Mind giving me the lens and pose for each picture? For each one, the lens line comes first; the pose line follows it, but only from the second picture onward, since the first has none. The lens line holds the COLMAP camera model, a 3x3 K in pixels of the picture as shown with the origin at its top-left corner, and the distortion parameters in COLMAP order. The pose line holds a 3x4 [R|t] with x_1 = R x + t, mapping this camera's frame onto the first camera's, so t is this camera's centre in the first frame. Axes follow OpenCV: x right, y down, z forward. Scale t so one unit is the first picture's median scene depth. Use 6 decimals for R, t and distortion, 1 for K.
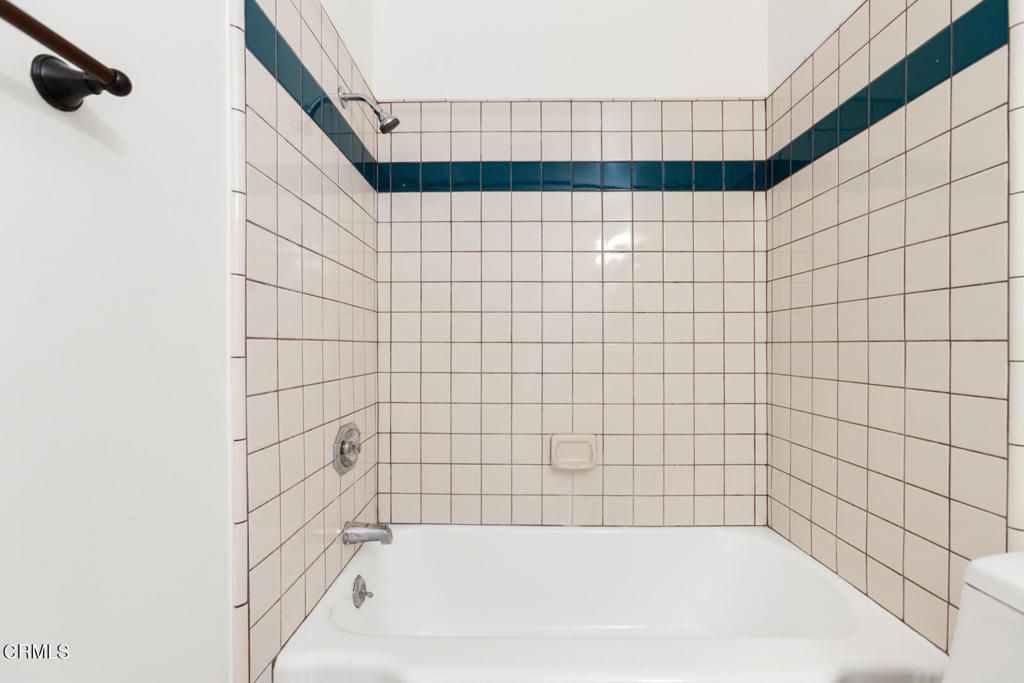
lens RADIAL K [[473.2, 0, 512.0], [0, 473.2, 341.5], [0, 0, 1]] dist [0.012902, 0.000407]
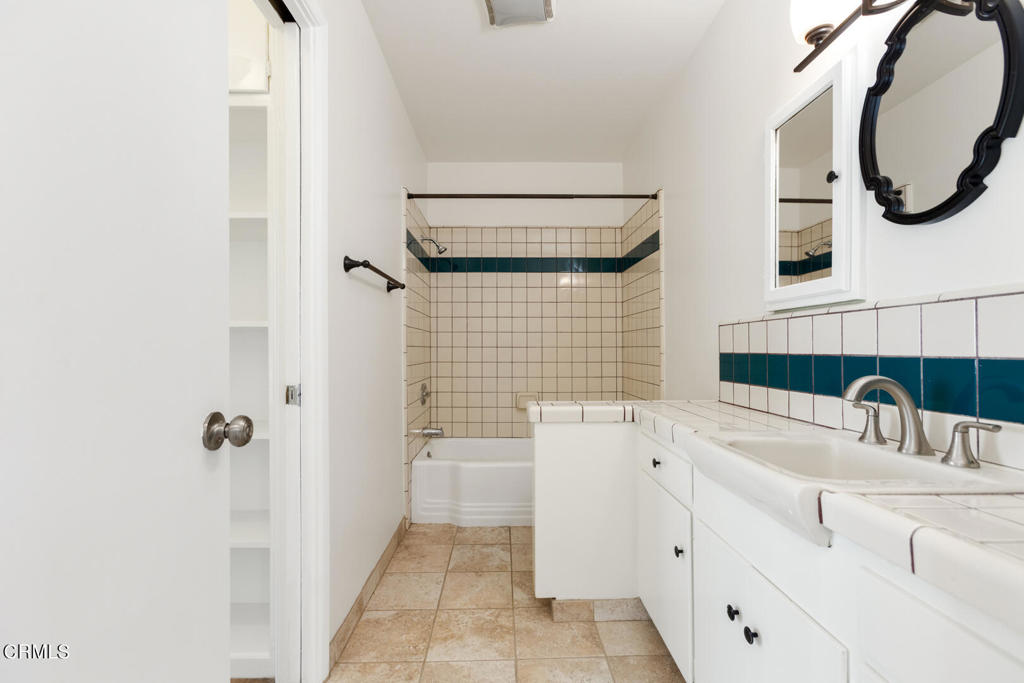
lens RADIAL K [[473.2, 0, 512.0], [0, 473.2, 341.5], [0, 0, 1]] dist [0.012902, 0.000407]
pose [[0.999632, -0.000987, 0.027095, 0.008369], [0.001165, 0.999978, -0.006542, -0.008643], [-0.027088, 0.006572, 0.999611, -1.023682]]
